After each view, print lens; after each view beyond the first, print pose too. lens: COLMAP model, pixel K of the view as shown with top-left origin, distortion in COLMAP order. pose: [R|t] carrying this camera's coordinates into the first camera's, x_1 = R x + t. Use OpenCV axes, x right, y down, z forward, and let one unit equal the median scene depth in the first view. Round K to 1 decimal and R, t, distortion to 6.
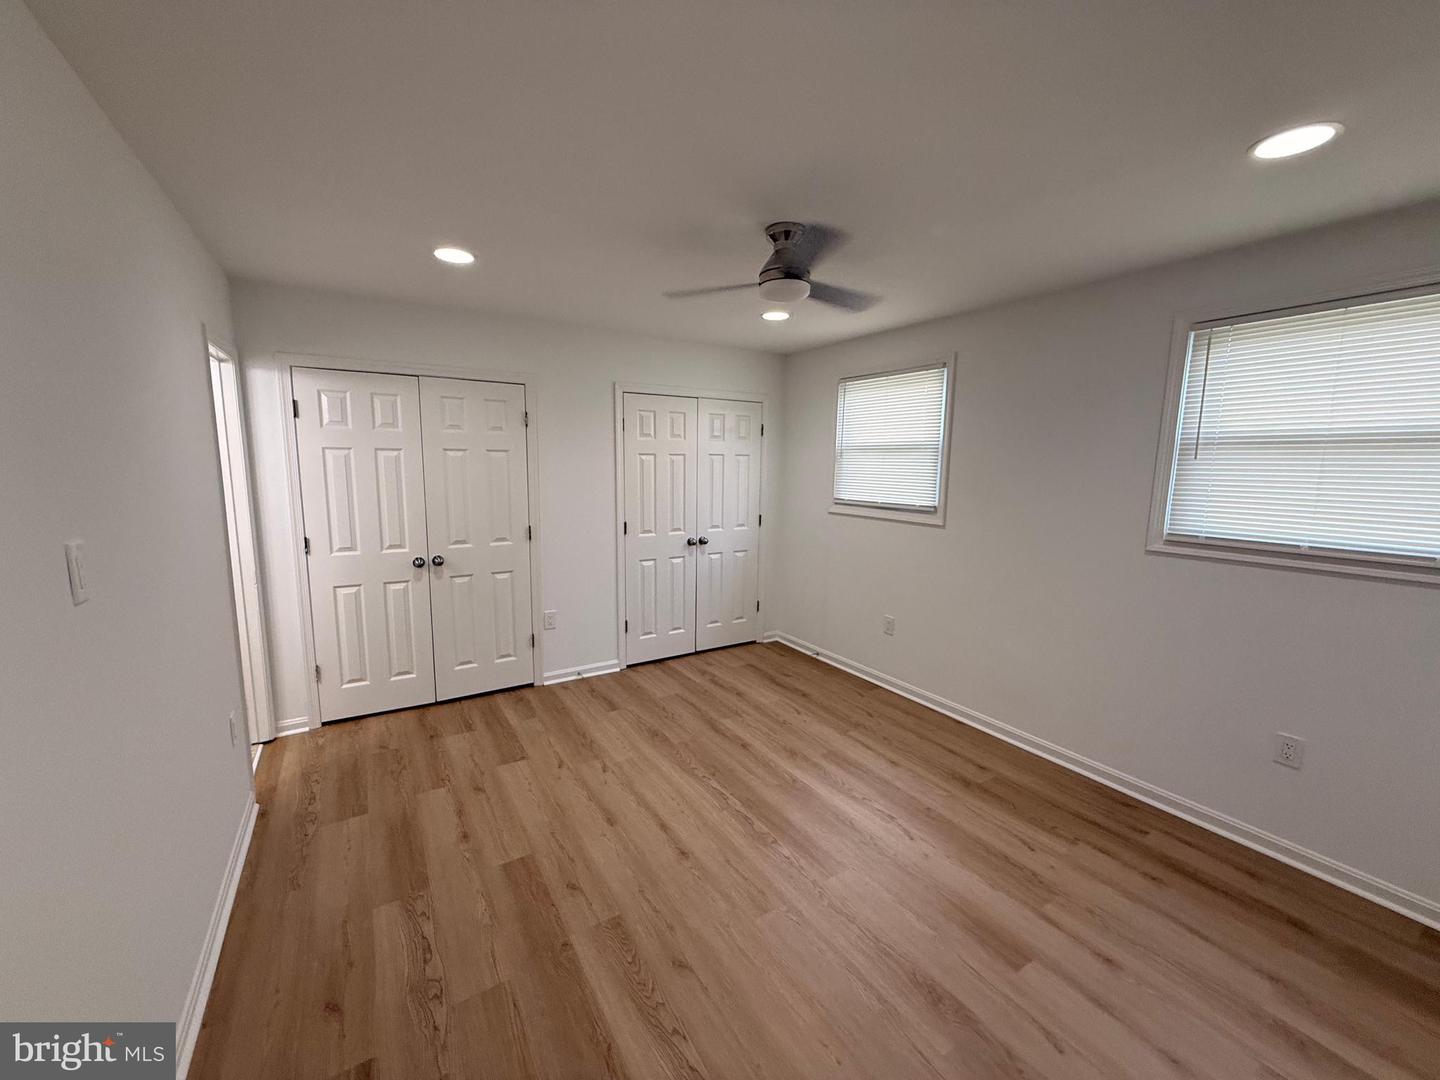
lens RADIAL K [[576.1, 0, 719.3], [0, 576.1, 535.3], [0, 0, 1]] dist [0.004493, -0.000074]
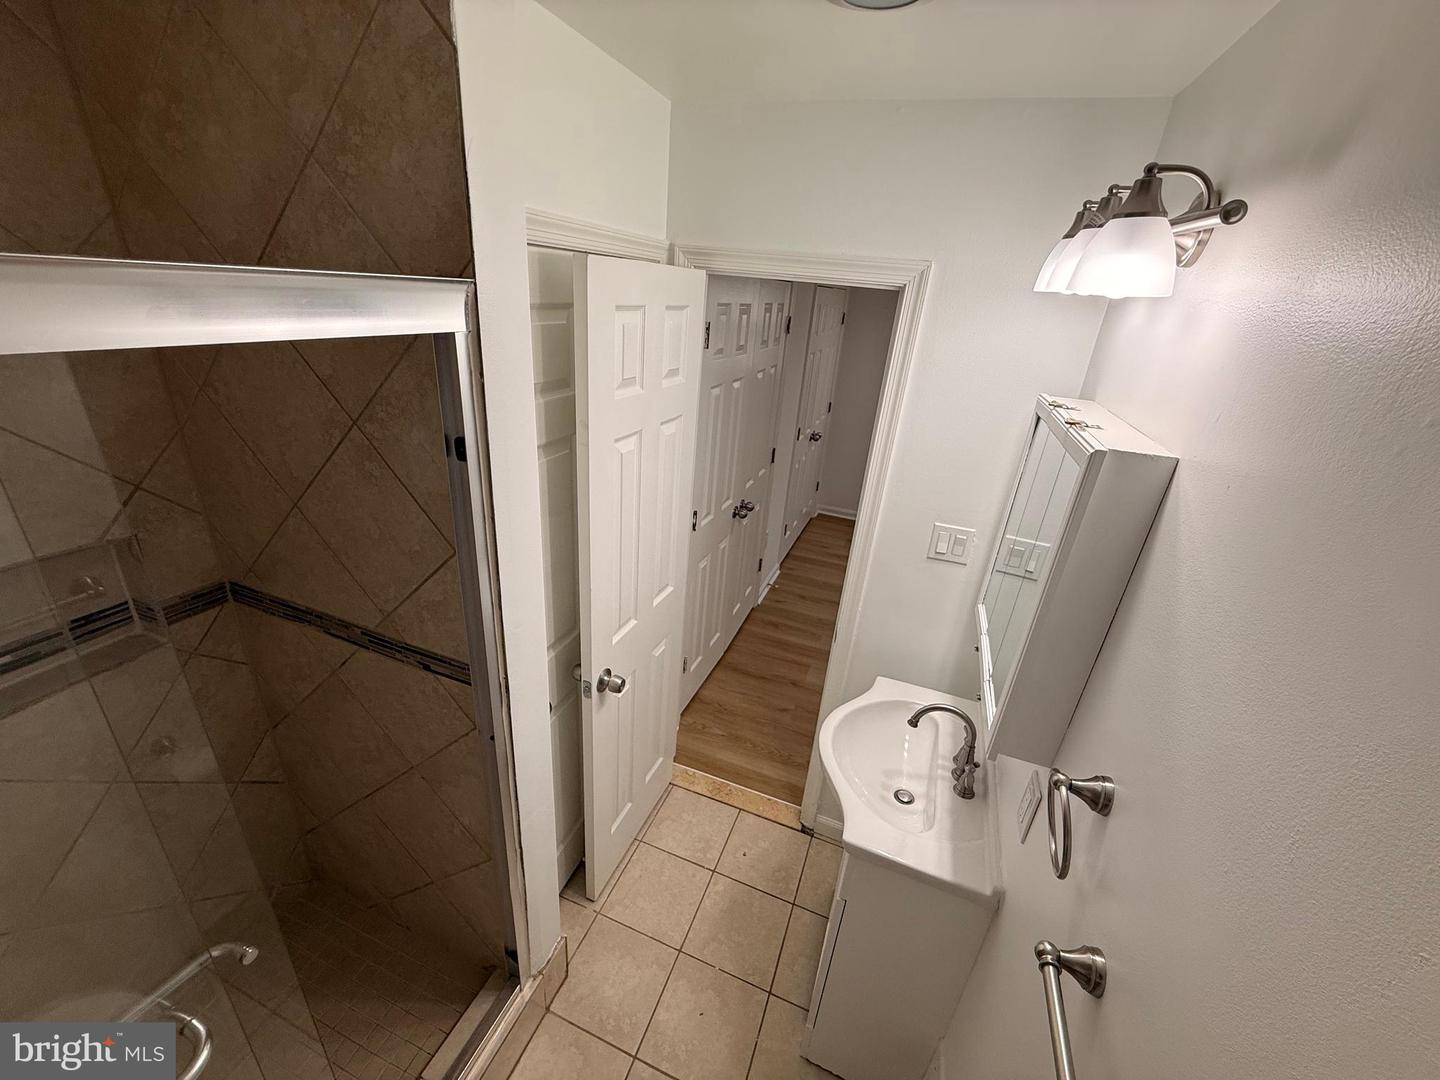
lens RADIAL K [[576.1, 0, 714.2], [0, 576.1, 540.1], [0, 0, 1]] dist [0.004493, -0.000074]
pose [[0.799125, -0.201004, 0.566566, -1.033824], [0.017780, 0.949937, 0.311937, -0.175034], [-0.600903, -0.239203, 0.762691, 0.372422]]
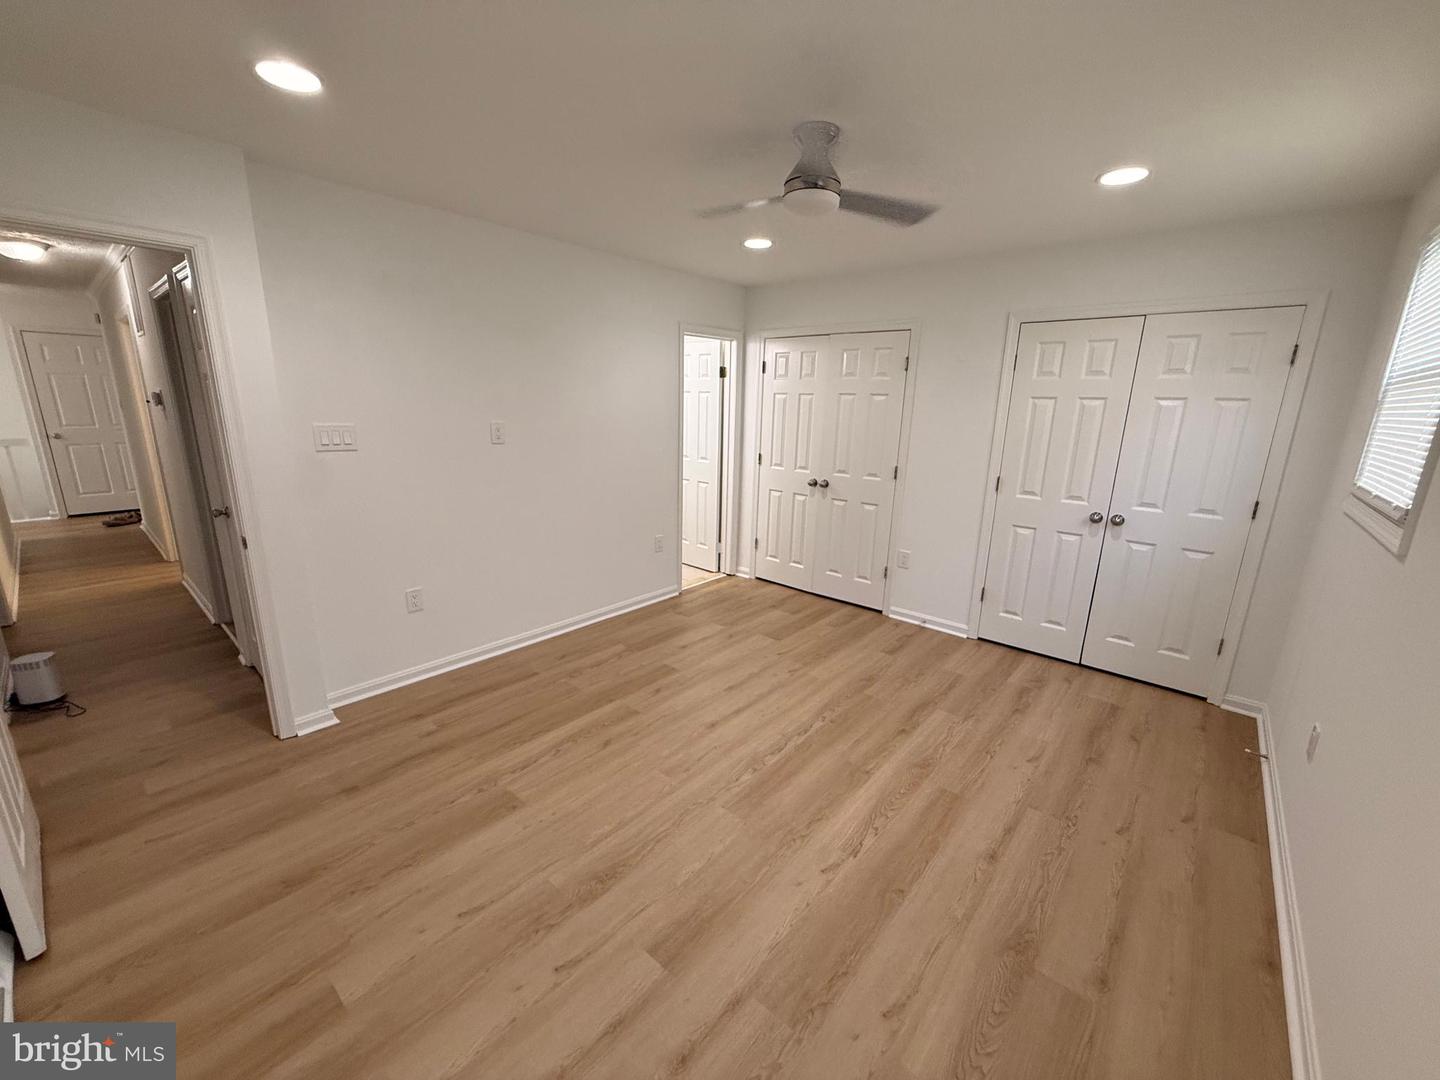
lens RADIAL K [[576.1, 0, 716.8], [0, 576.1, 541.1], [0, 0, 1]] dist [0.004493, -0.000074]
pose [[0.289337, 0.221487, -0.931251, 0.657884], [-0.146029, 0.971689, 0.185733, -0.034060], [0.946023, 0.082250, 0.313489, 0.400459]]
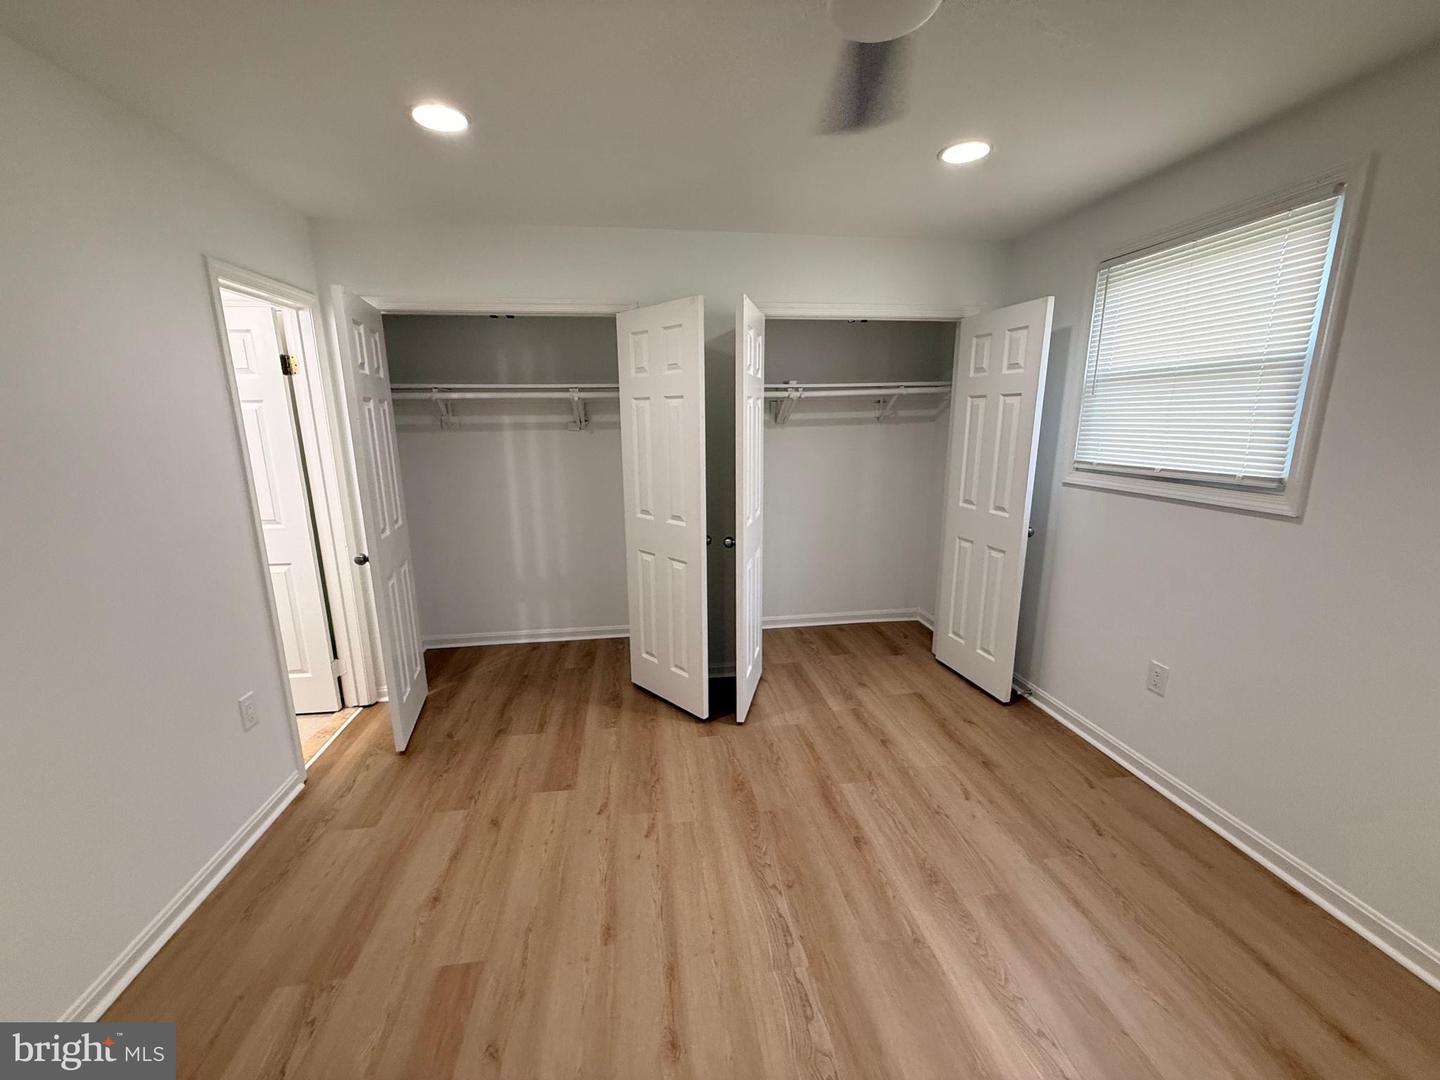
lens RADIAL K [[576.1, 0, 719.1], [0, 576.1, 536.7], [0, 0, 1]] dist [0.004493, -0.000074]
pose [[0.913701, 0.062554, -0.401543, 0.129962], [-0.033006, 0.996241, 0.080094, -0.025436], [0.405044, -0.059928, 0.912331, 0.329820]]
